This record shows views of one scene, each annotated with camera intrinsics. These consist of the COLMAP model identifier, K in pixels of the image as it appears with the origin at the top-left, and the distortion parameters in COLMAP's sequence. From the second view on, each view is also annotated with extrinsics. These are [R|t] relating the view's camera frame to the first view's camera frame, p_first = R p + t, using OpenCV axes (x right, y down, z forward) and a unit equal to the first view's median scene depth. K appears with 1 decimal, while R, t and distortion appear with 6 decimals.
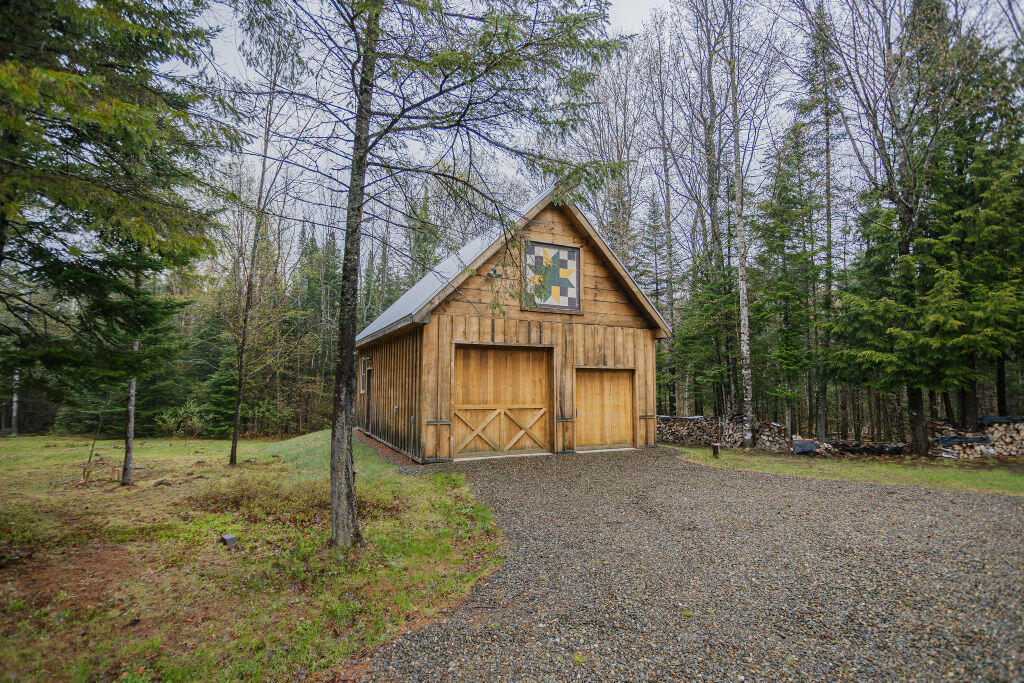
lens RADIAL K [[486.4, 0, 515.6], [0, 486.4, 337.7], [0, 0, 1]] dist [-0.015014, -0.000014]
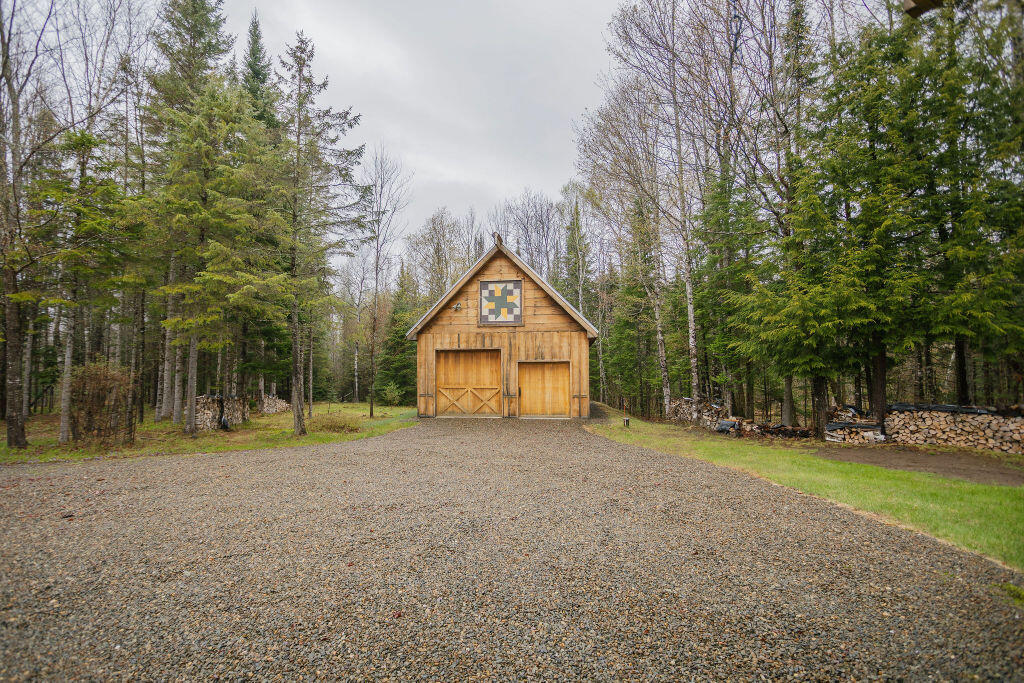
lens RADIAL K [[486.4, 0, 513.1], [0, 486.4, 341.9], [0, 0, 1]] dist [-0.015014, -0.000014]
pose [[0.829375, -0.040919, -0.557191, 0.937980], [0.063408, 0.997764, 0.021109, -0.031763], [0.555082, -0.052837, 0.830116, -0.245152]]
